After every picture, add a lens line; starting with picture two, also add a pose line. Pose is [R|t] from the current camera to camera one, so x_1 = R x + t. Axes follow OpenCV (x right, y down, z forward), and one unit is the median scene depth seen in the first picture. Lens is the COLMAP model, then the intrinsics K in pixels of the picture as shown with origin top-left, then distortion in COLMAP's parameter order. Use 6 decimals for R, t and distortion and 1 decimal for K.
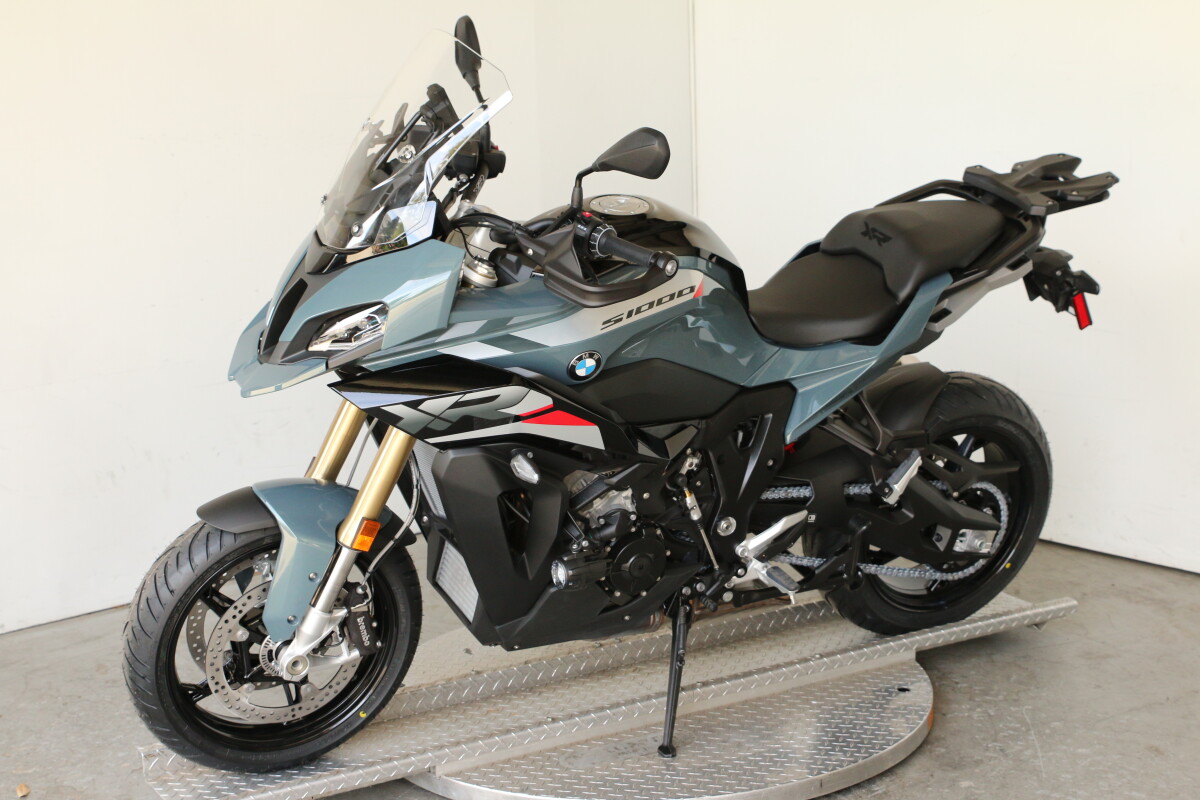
lens RADIAL K [[1982.0, 0, 611.3], [0, 1982.0, 447.2], [0, 0, 1]] dist [-0.006760, 0.000000]
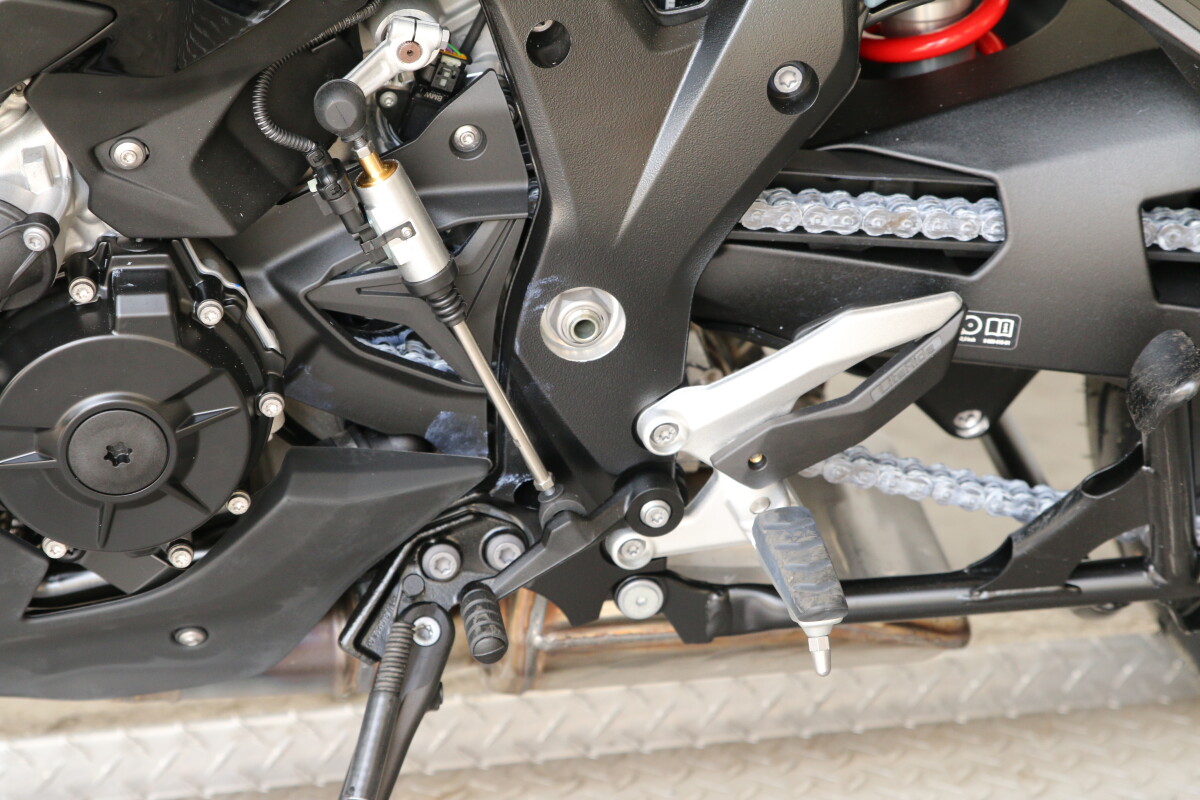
lens RADIAL K [[3170.0, 0, 601.9], [0, 3170.0, 399.4], [0, 0, 1]] dist [0.107901, 0.000000]
pose [[0.950757, 0.111462, -0.289202, 0.178673], [-0.089046, 0.991990, 0.089587, 0.014304], [0.296871, -0.059423, 0.953067, 0.644818]]
